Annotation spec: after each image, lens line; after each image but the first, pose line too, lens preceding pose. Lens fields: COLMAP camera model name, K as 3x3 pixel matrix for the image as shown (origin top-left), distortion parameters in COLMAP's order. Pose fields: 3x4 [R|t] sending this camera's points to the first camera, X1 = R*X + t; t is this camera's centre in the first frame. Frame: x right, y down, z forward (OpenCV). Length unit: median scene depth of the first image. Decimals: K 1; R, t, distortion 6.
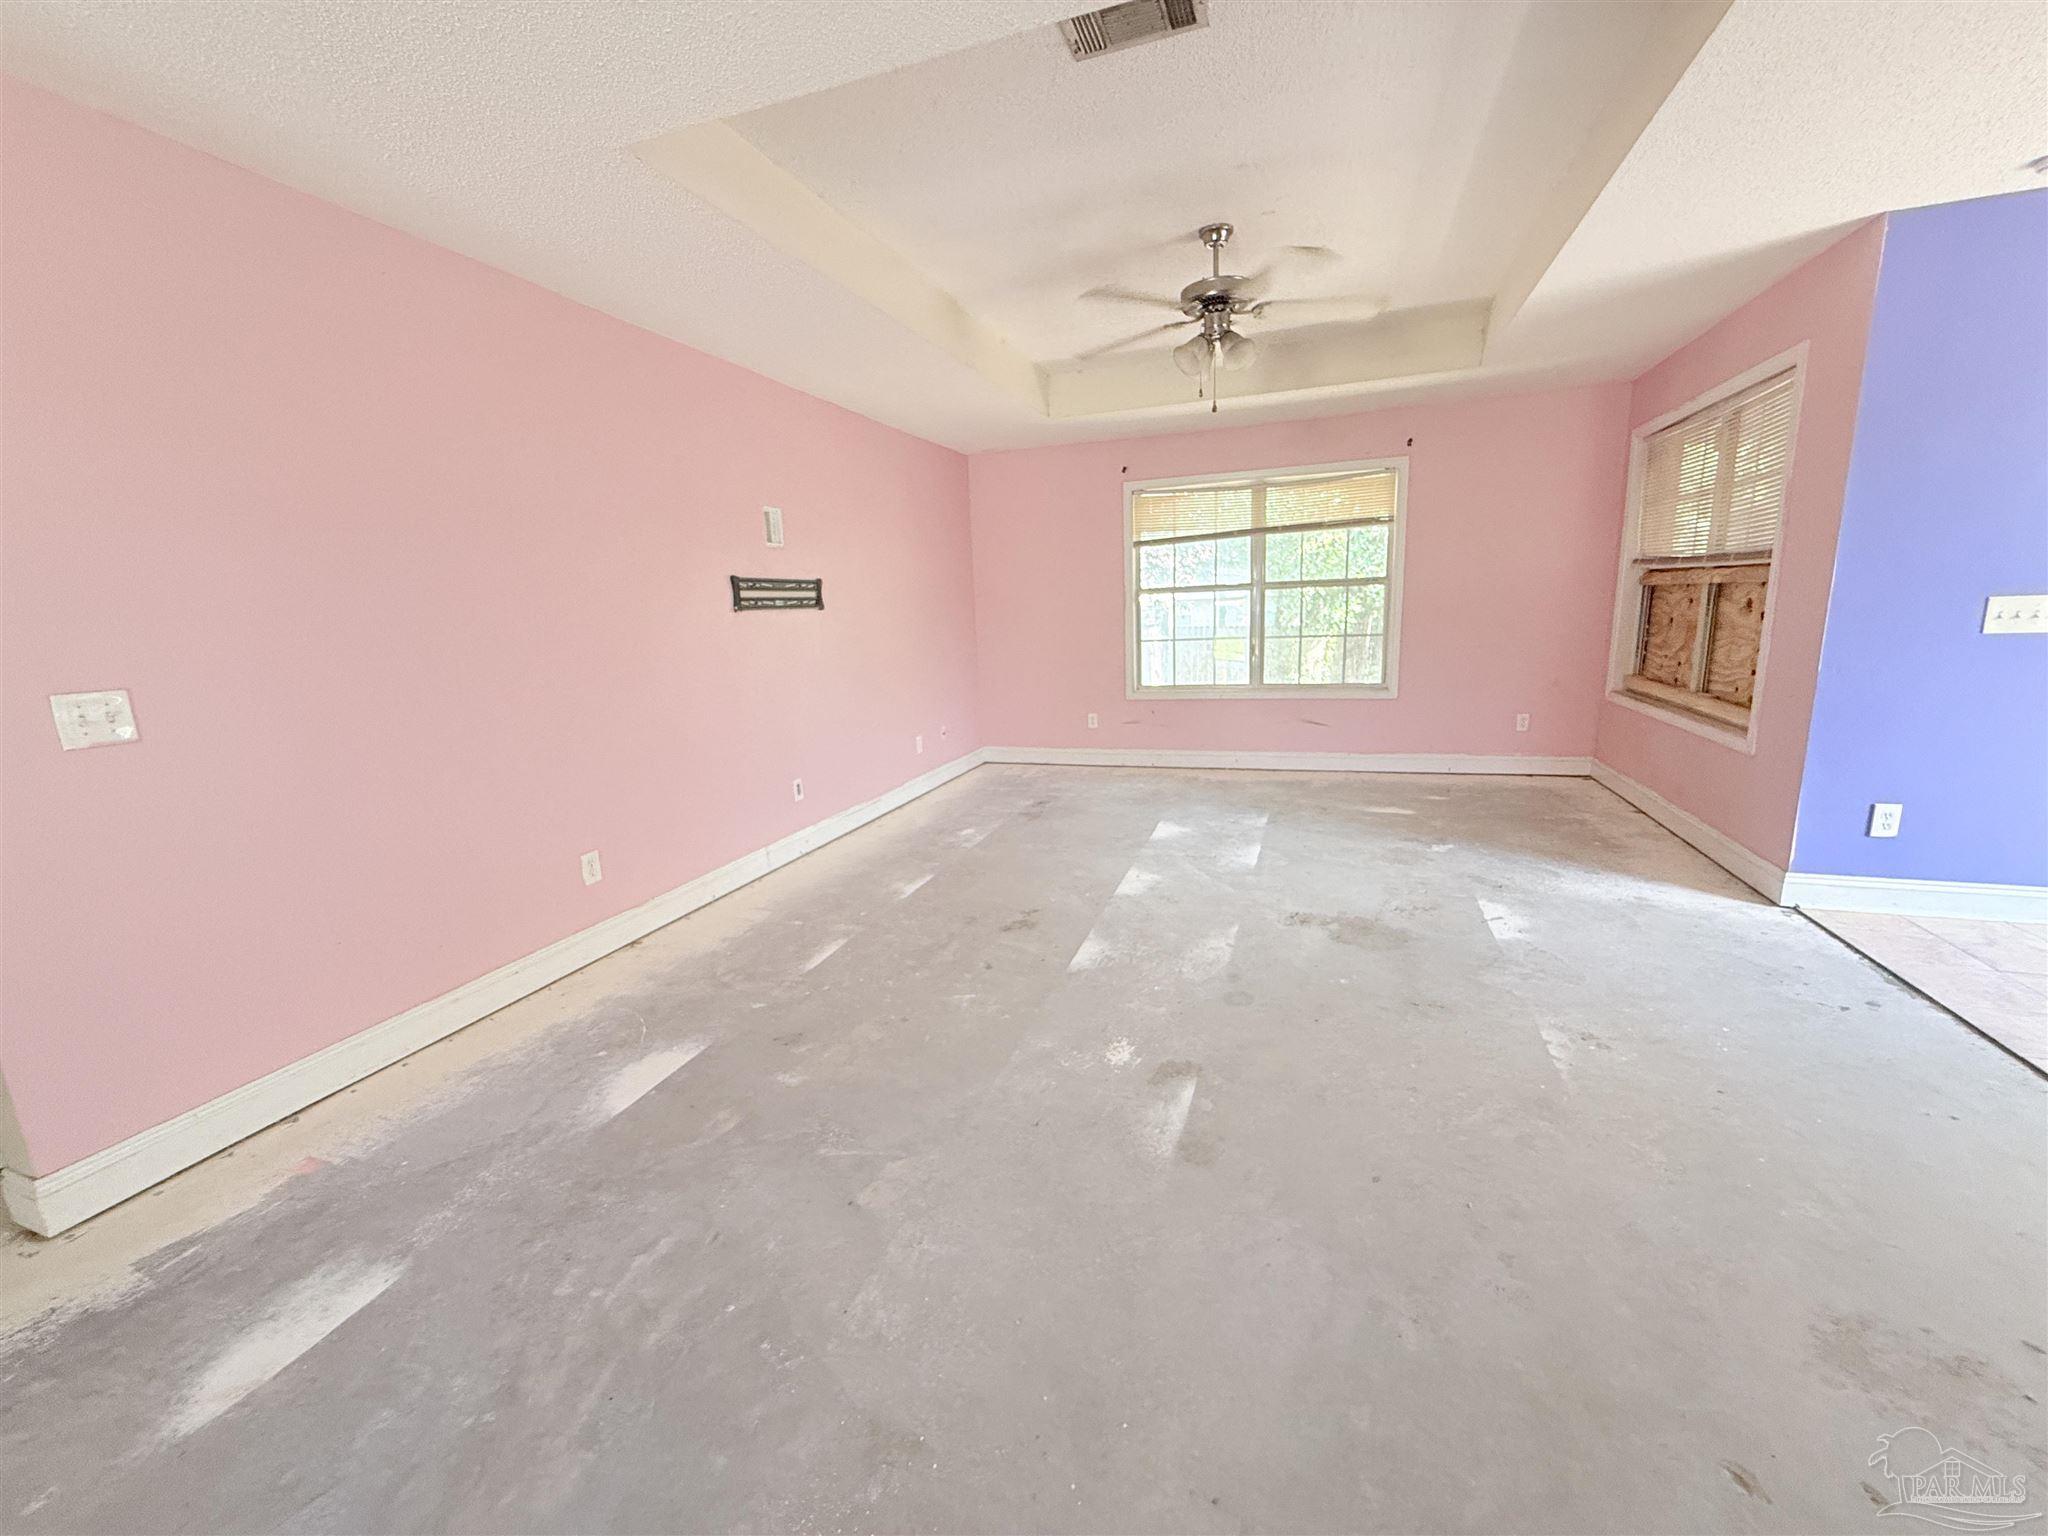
lens RADIAL K [[814.8, 0, 1031.9], [0, 814.8, 768.6], [0, 0, 1]] dist [-0.000972, 0.000219]
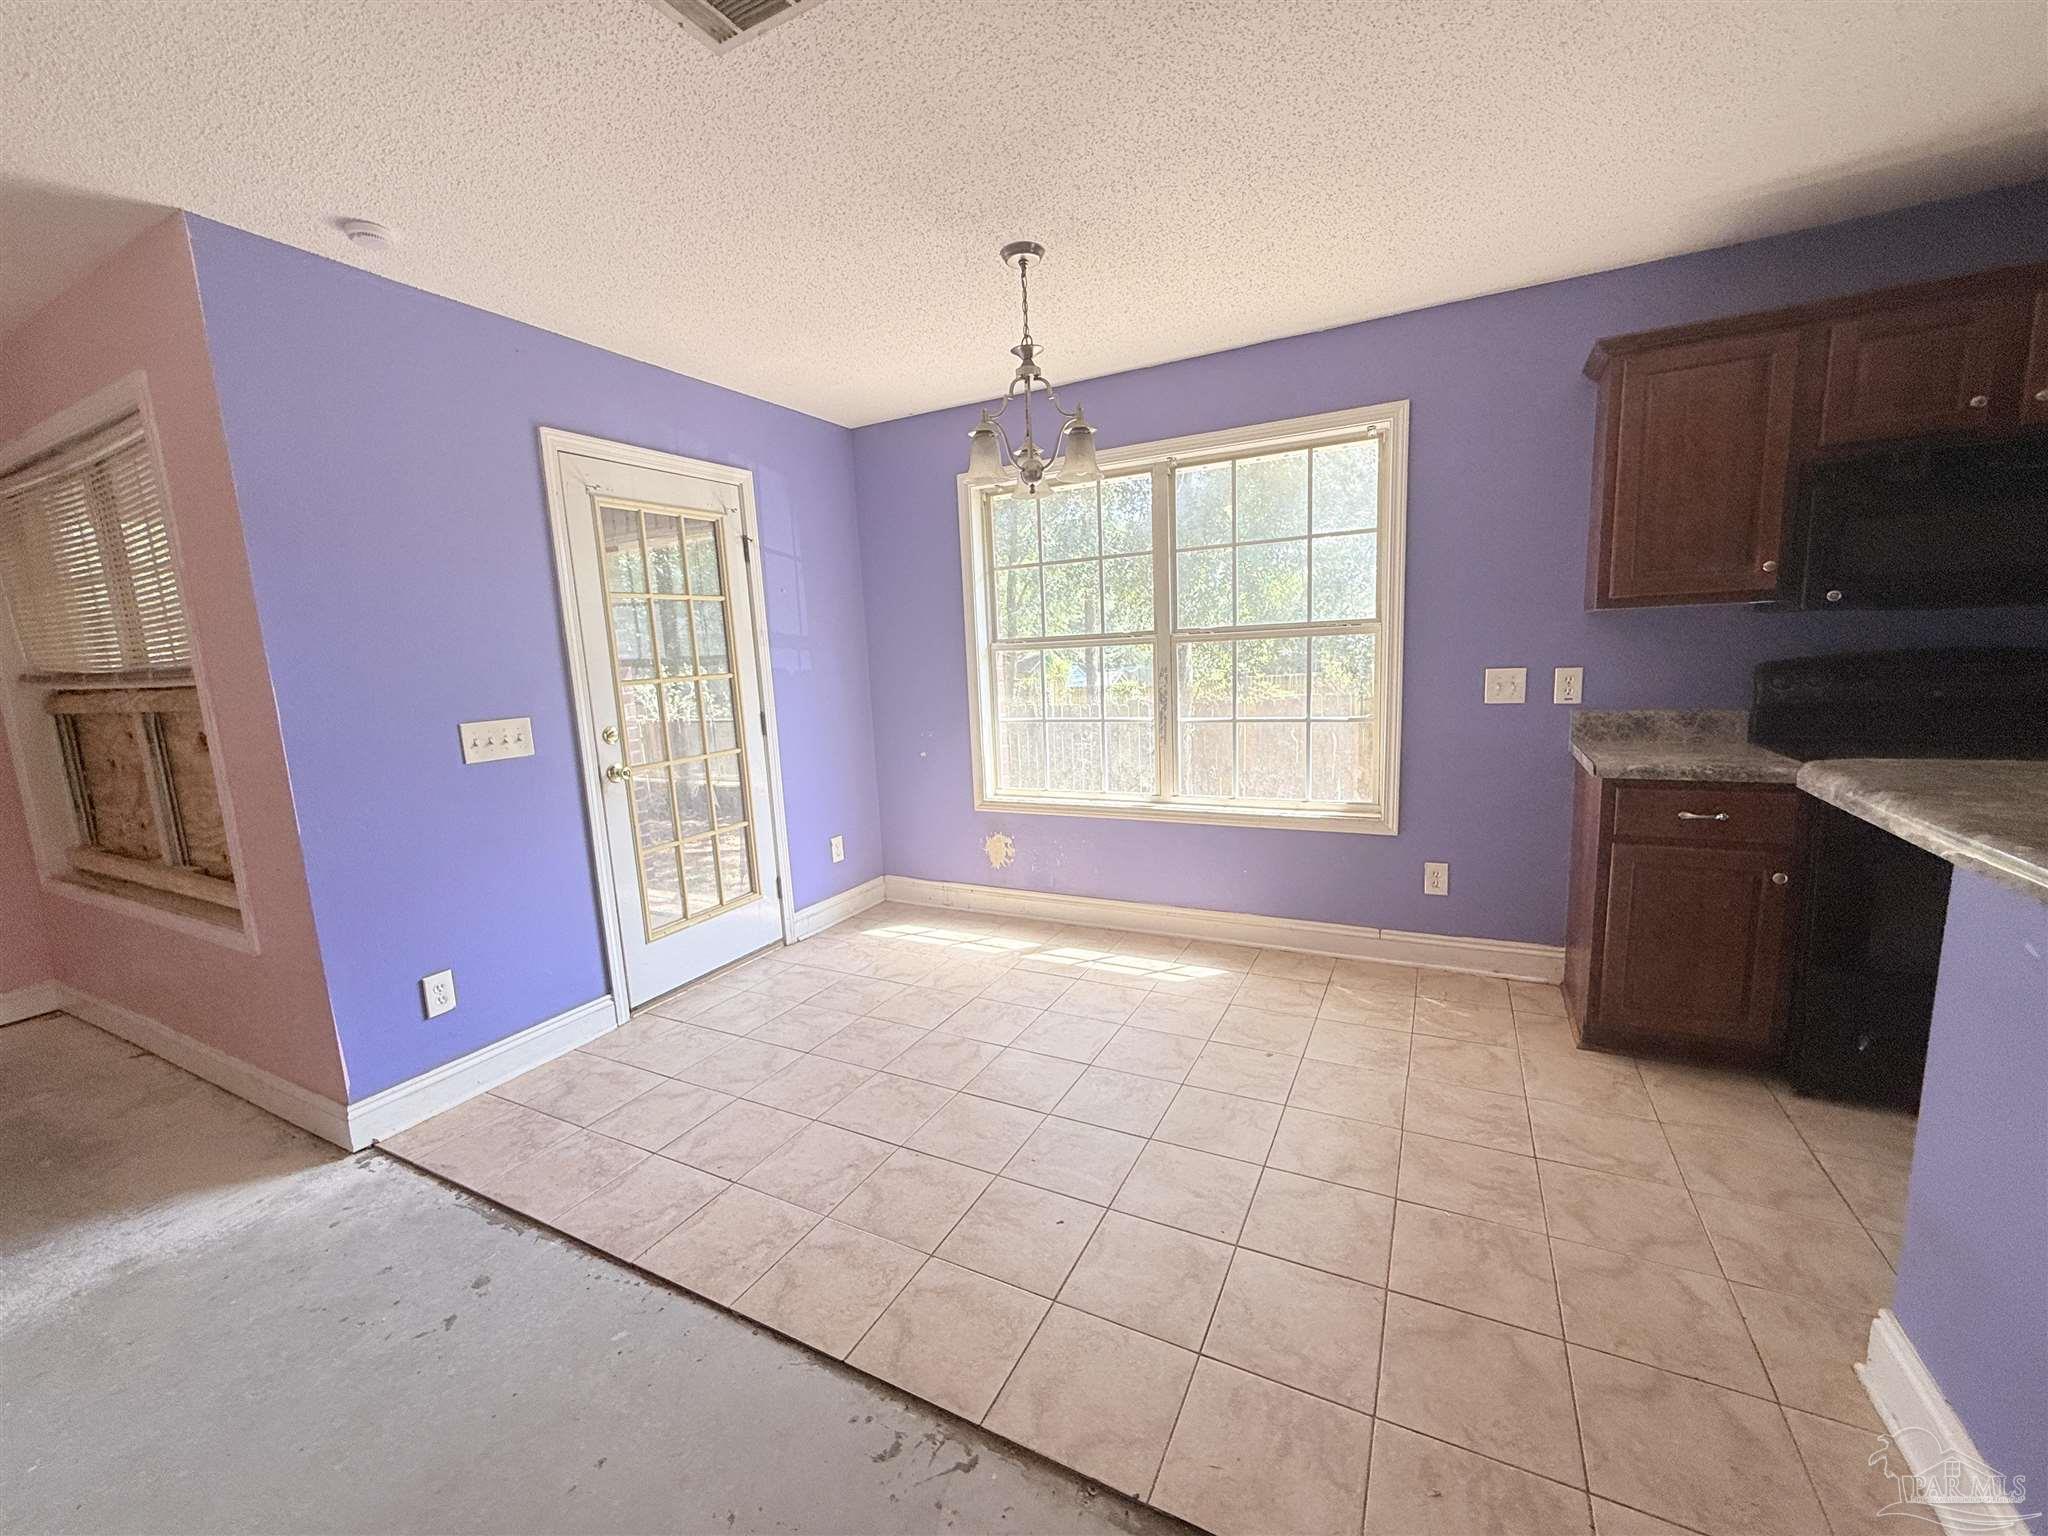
lens RADIAL K [[814.8, 0, 1019.6], [0, 814.8, 768.6], [0, 0, 1]] dist [-0.000972, 0.000219]
pose [[0.145575, -0.109425, 0.983277, 0.285099], [0.237080, 0.968765, 0.072710, -0.061232], [-0.960521, 0.222531, 0.166970, 0.204783]]
